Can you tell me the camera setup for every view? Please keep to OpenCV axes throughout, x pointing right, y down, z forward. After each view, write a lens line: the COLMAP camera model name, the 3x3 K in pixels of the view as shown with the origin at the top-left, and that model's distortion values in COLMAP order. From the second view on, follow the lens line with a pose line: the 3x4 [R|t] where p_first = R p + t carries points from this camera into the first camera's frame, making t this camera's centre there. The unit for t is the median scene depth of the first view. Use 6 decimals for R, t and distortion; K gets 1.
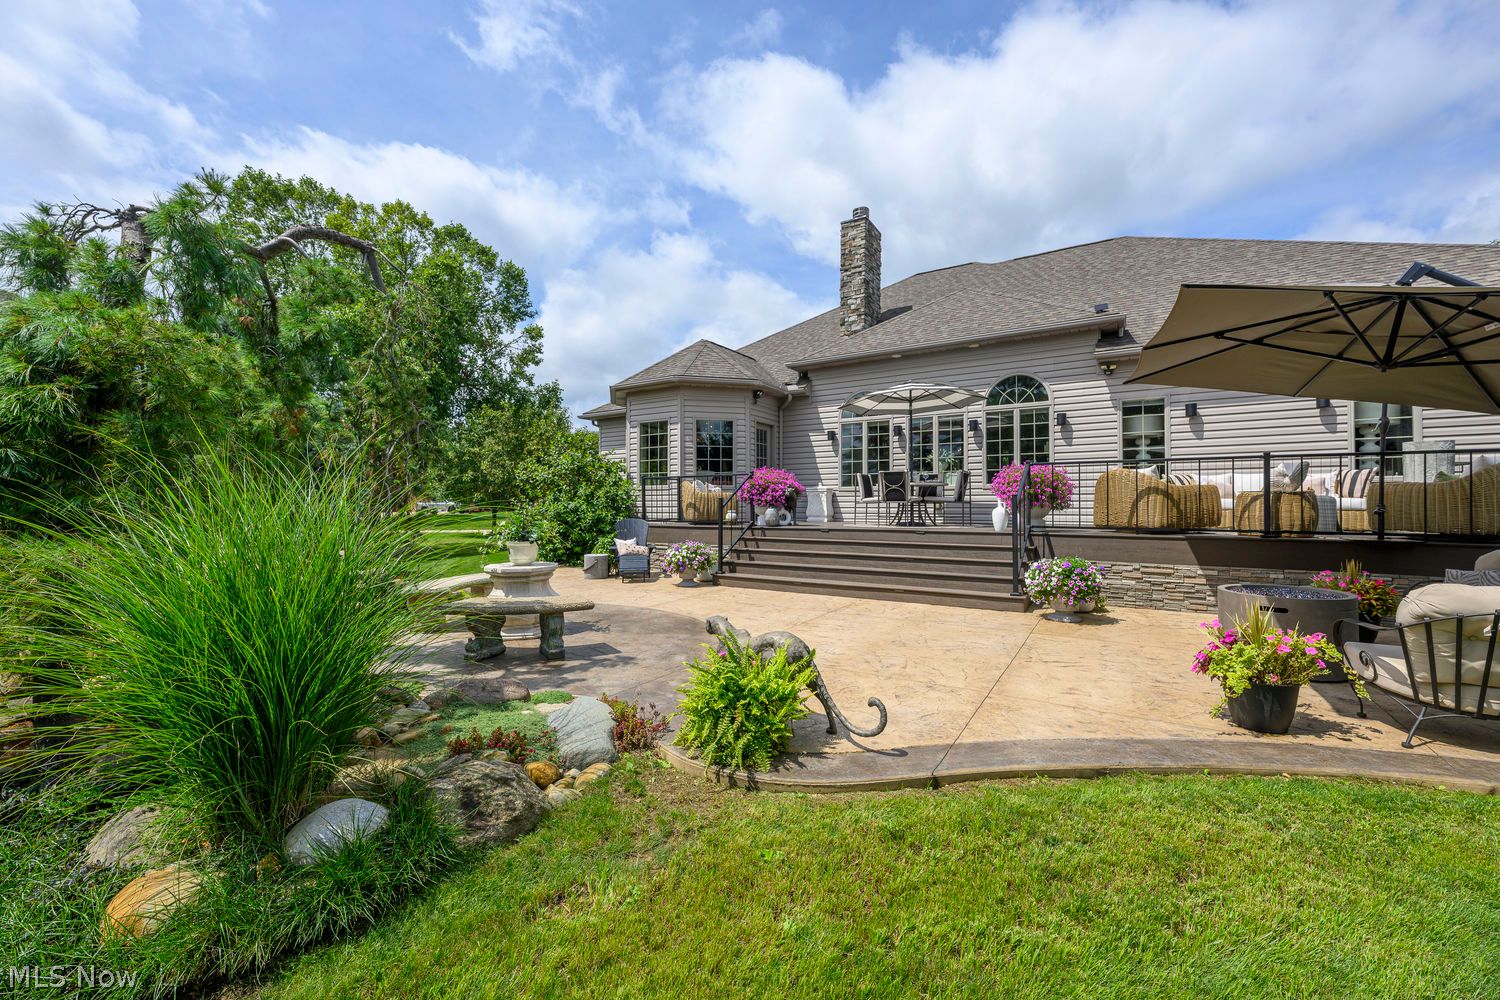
lens RADIAL K [[597.6, 0, 746.8], [0, 597.6, 497.7], [0, 0, 1]] dist [-0.001909, 0.000160]
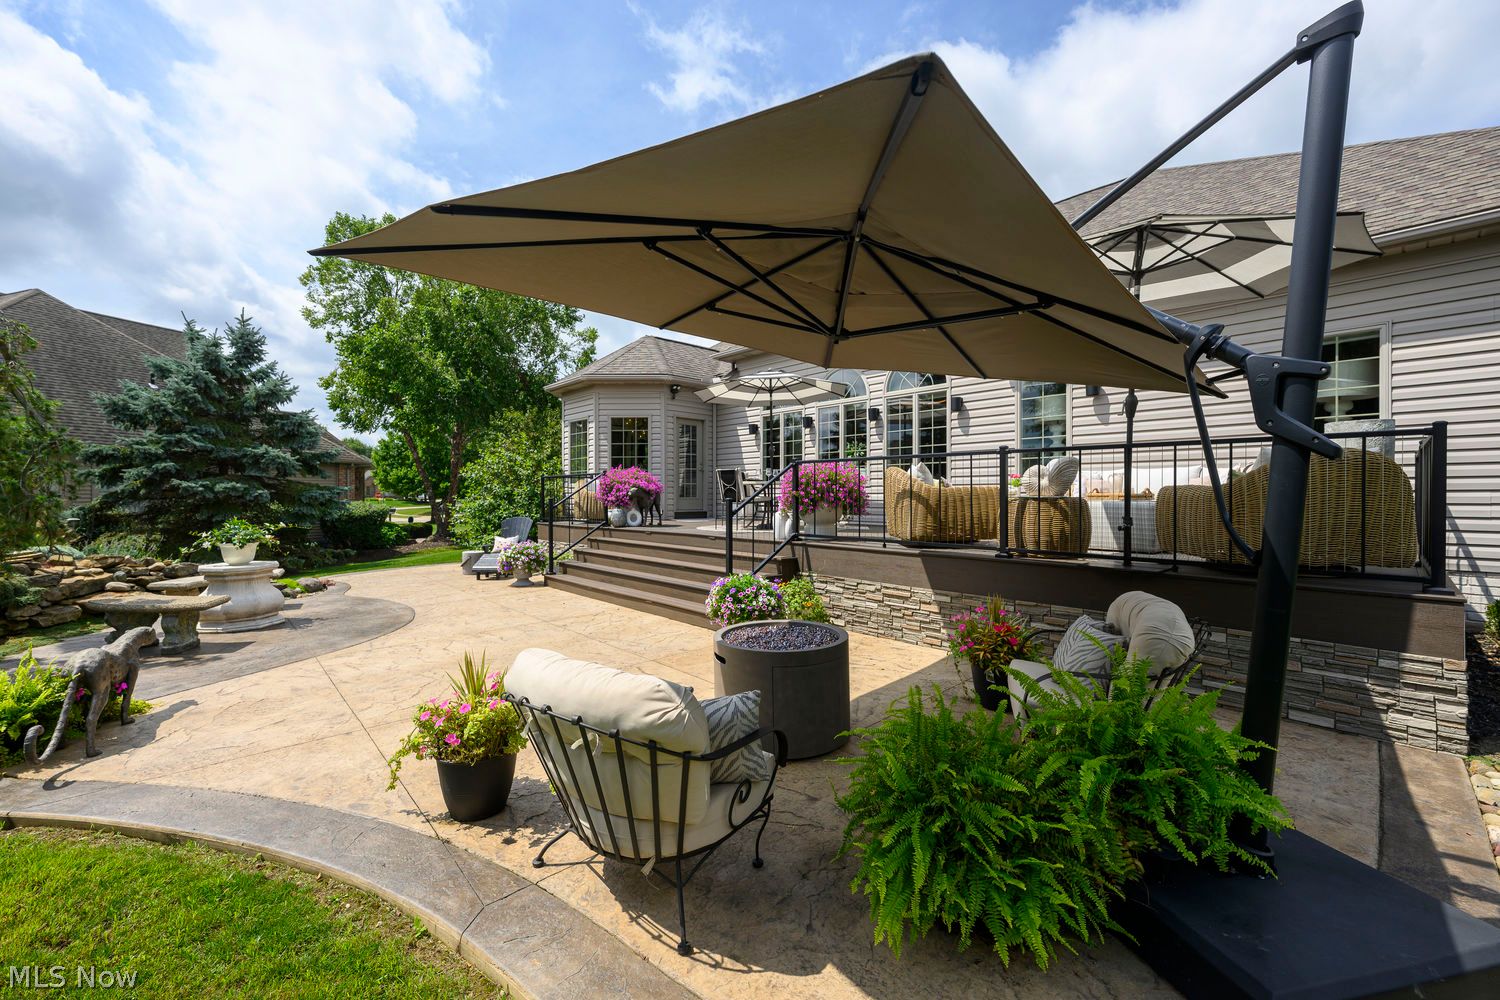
lens RADIAL K [[597.6, 0, 750.5], [0, 597.6, 495.9], [0, 0, 1]] dist [-0.001909, 0.000160]
pose [[0.967130, 0.000438, -0.254283, 0.492143], [0.003154, 0.999901, 0.013718, -0.015477], [0.254264, -0.014069, 0.967033, 0.113020]]
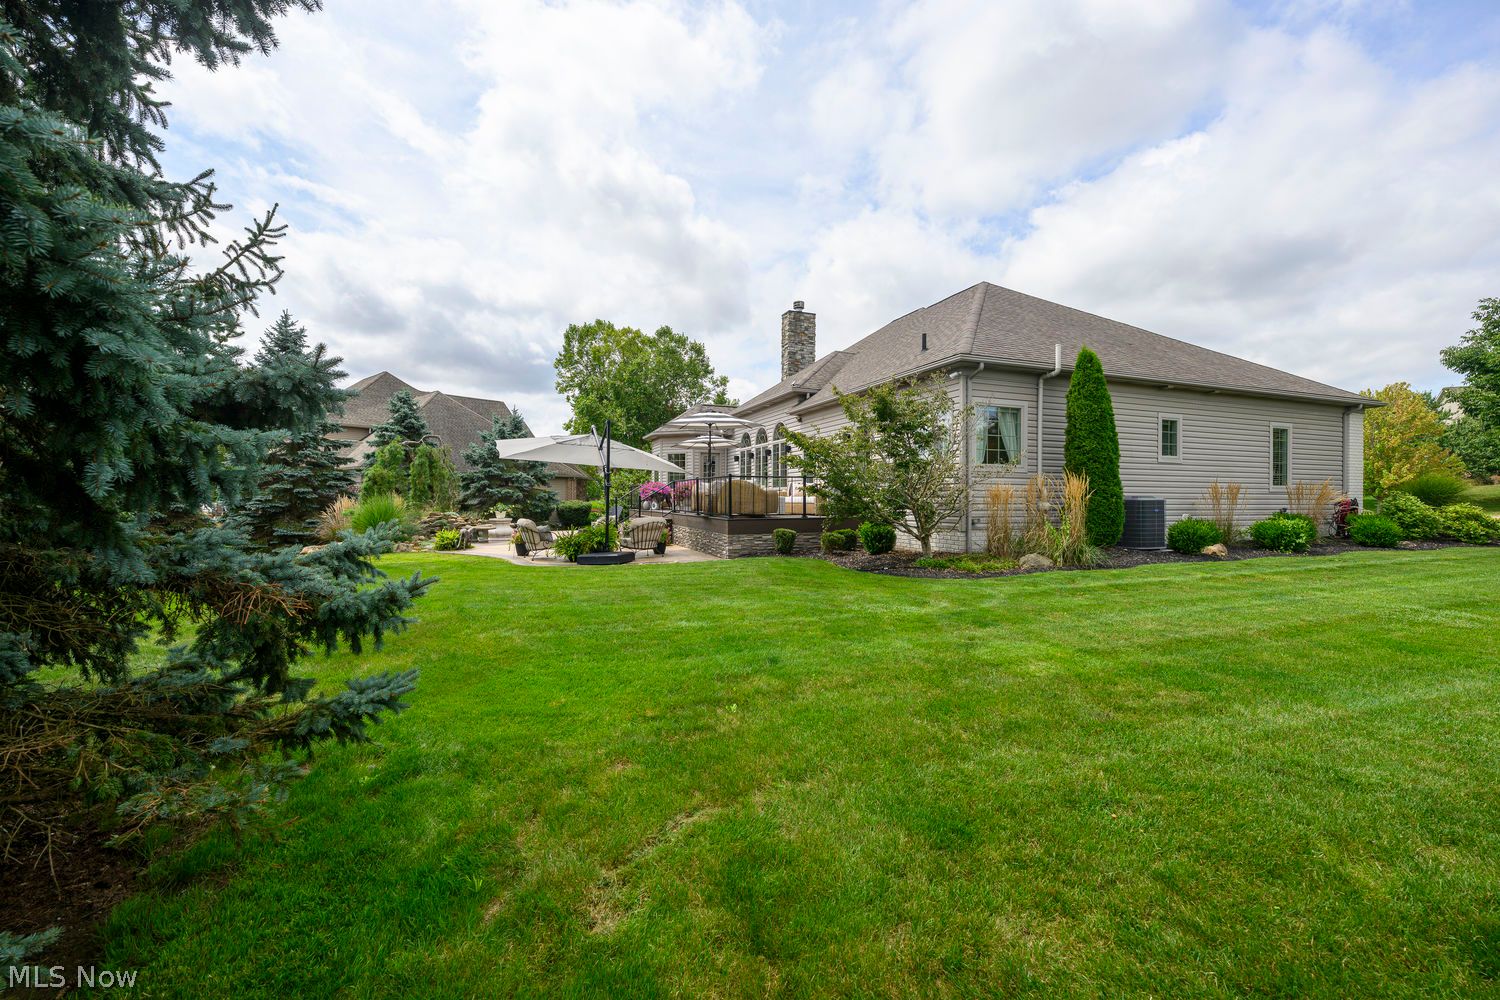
lens RADIAL K [[597.6, 0, 744.9], [0, 597.6, 497.7], [0, 0, 1]] dist [-0.001909, 0.000160]
pose [[0.801222, 0.002343, -0.598362, 1.530543], [0.006766, 0.999893, 0.012974, -0.019588], [0.598329, -0.014443, 0.801121, -0.445202]]
